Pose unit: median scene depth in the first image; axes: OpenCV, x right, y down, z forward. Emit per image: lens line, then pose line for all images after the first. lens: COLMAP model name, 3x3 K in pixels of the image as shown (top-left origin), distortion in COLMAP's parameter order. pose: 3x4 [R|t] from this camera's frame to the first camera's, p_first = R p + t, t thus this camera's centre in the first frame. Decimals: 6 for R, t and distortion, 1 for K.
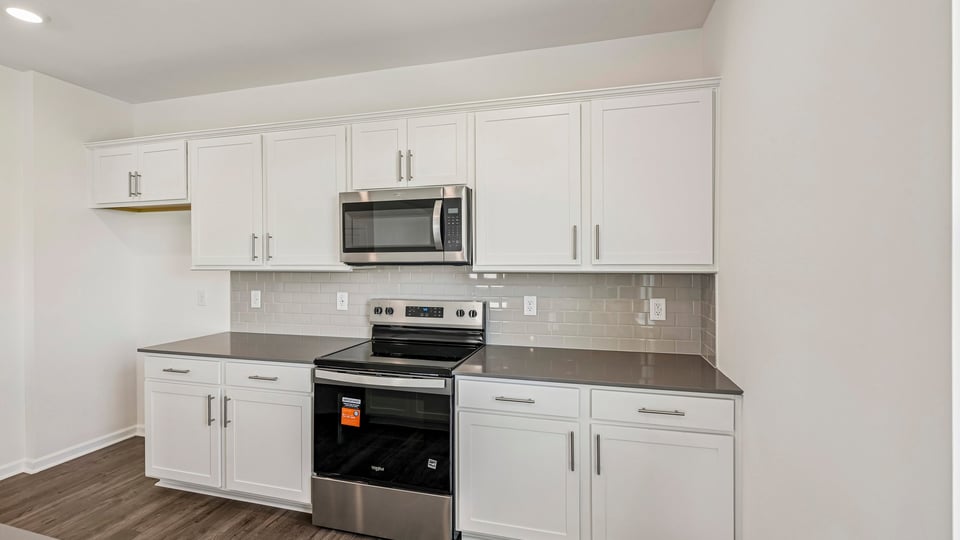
lens RADIAL K [[389.2, 0, 480.1], [0, 389.2, 265.5], [0, 0, 1]] dist [-0.011824, -0.000761]
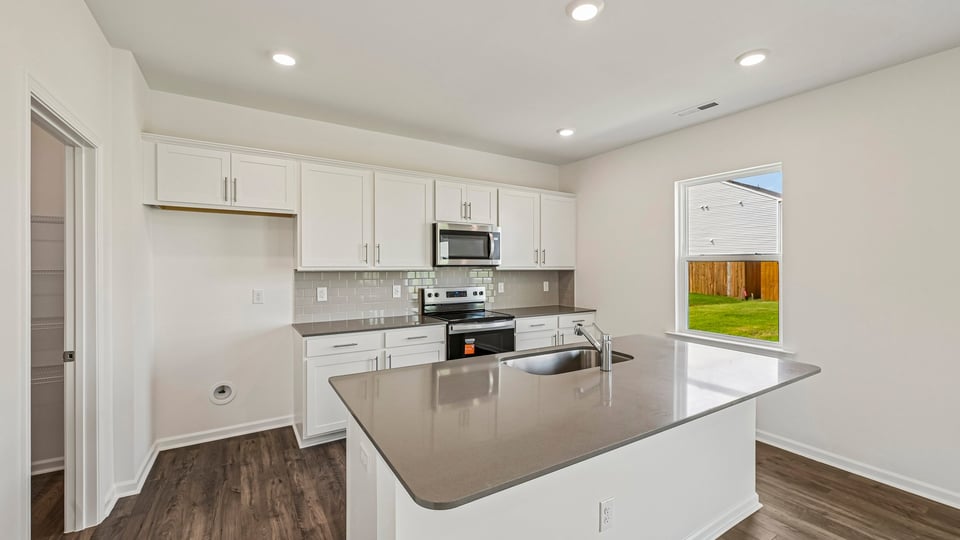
lens RADIAL K [[389.2, 0, 480.1], [0, 389.2, 265.5], [0, 0, 1]] dist [-0.011824, -0.000761]
pose [[0.688533, 0.001283, 0.725204, -1.352859], [-0.000741, 0.999999, -0.001066, -0.004334], [-0.725204, 0.000196, 0.688534, -0.253912]]
